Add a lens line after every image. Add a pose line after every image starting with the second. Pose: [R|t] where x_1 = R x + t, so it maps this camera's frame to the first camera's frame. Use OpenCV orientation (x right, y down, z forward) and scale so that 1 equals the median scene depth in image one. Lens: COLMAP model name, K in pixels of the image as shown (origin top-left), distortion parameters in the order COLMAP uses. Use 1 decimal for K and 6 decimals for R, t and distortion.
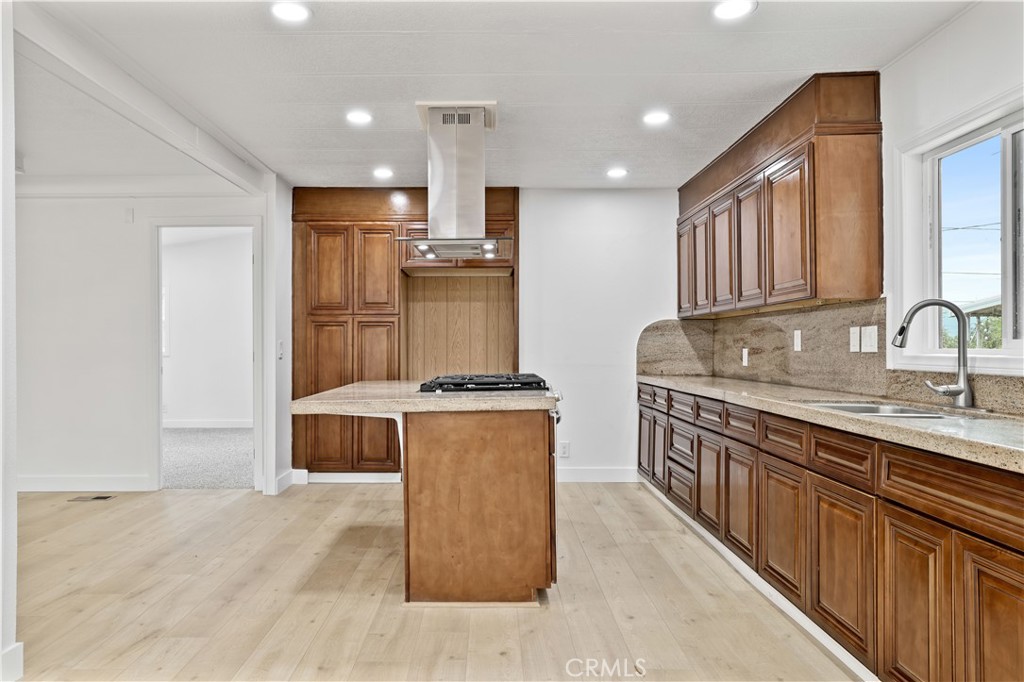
lens RADIAL K [[673.9, 0, 474.3], [0, 673.9, 339.6], [0, 0, 1]] dist [-0.004937, 0.017308]
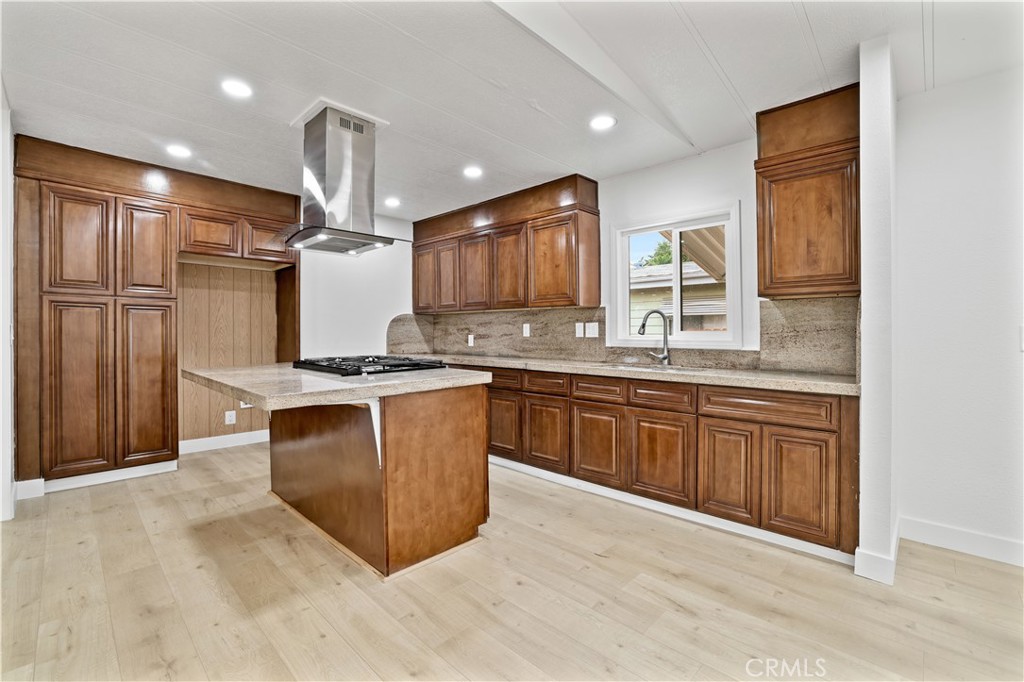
lens RADIAL K [[447.8, 0, 513.3], [0, 447.8, 331.8], [0, 0, 1]] dist [-0.037282, 0.011442]
pose [[0.677123, 0.007360, 0.735833, -0.360456], [-0.013170, 0.999911, 0.002118, 0.003833], [-0.735752, -0.011125, 0.677160, 0.299128]]
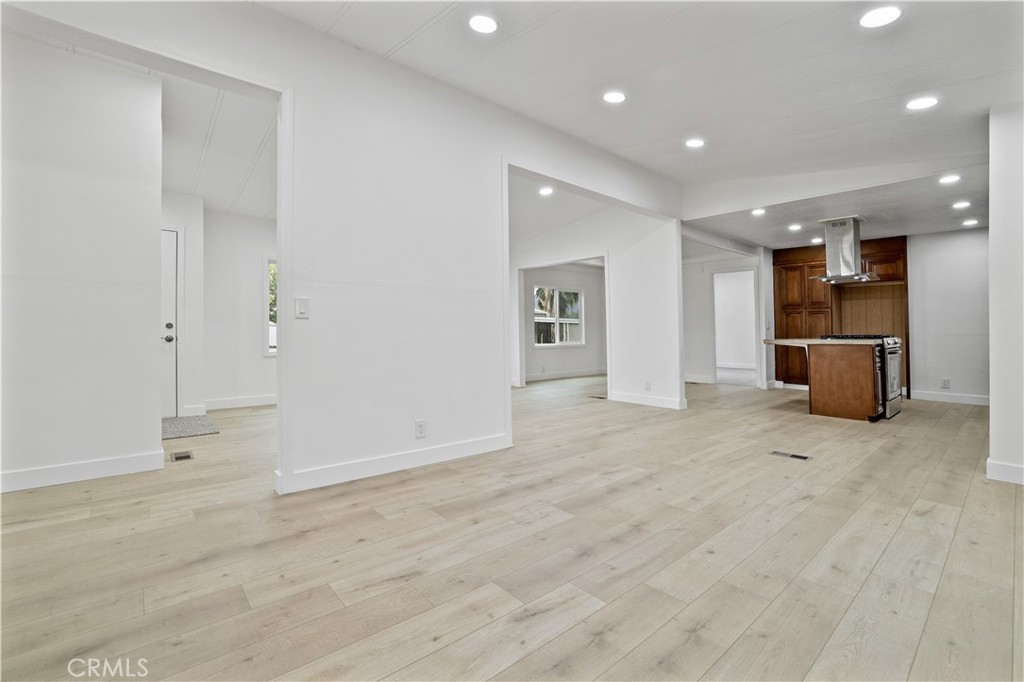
lens RADIAL K [[447.8, 0, 522.4], [0, 447.8, 308.1], [0, 0, 1]] dist [-0.037282, 0.011442]
pose [[0.679727, -0.029682, -0.732865, 0.323566], [-0.000569, 0.999159, -0.040995, 0.027103], [0.733465, 0.028282, 0.679138, -0.809384]]
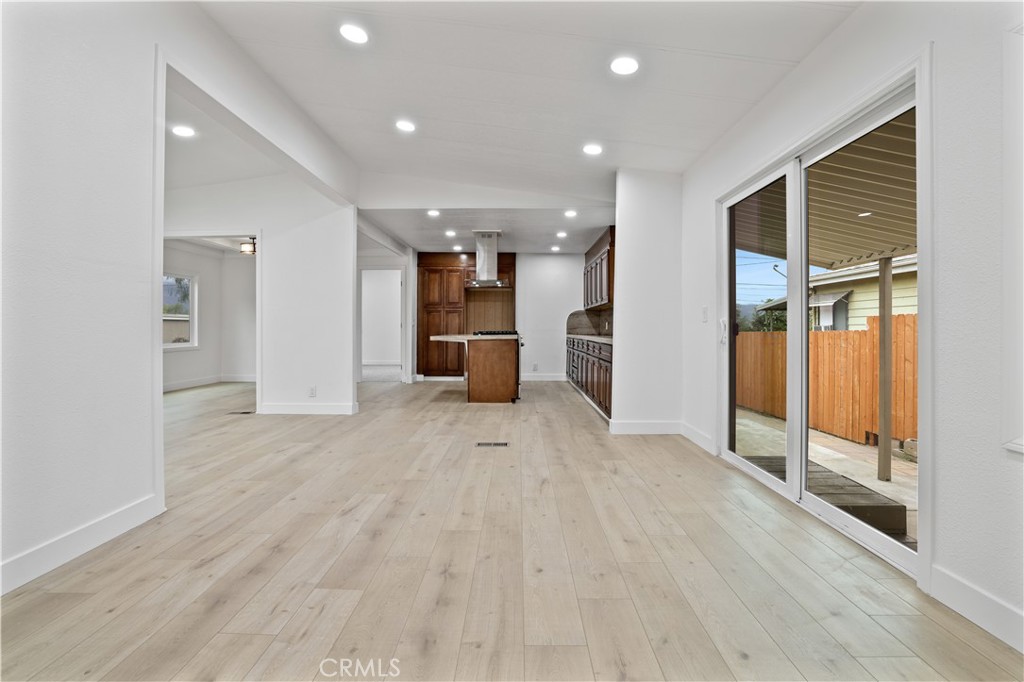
lens RADIAL K [[447.8, 0, 509.2], [0, 447.8, 309.1], [0, 0, 1]] dist [-0.037282, 0.011442]
pose [[0.999983, 0.003538, 0.004546, 0.054833], [-0.003376, 0.999381, -0.035015, 0.030191], [-0.004667, 0.034999, 0.999376, -0.769128]]
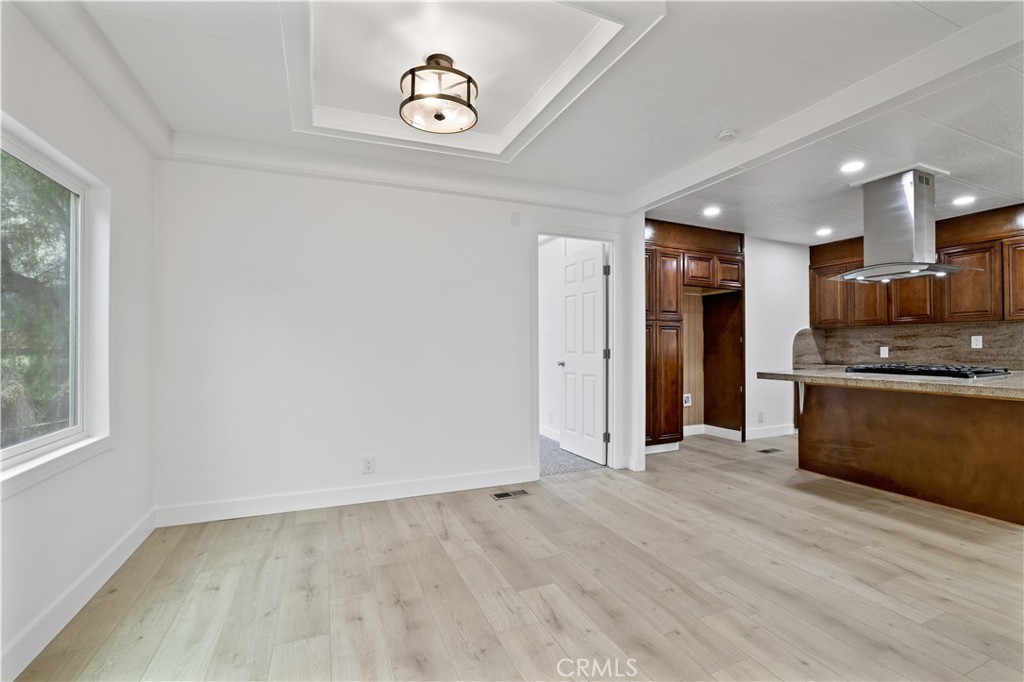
lens RADIAL K [[447.8, 0, 518.9], [0, 447.8, 345.4], [0, 0, 1]] dist [-0.037282, 0.011442]
pose [[0.907234, 0.001648, 0.420623, -1.095975], [-0.004851, 0.999967, 0.006547, 0.008448], [-0.420598, -0.007980, 0.907212, 0.506554]]
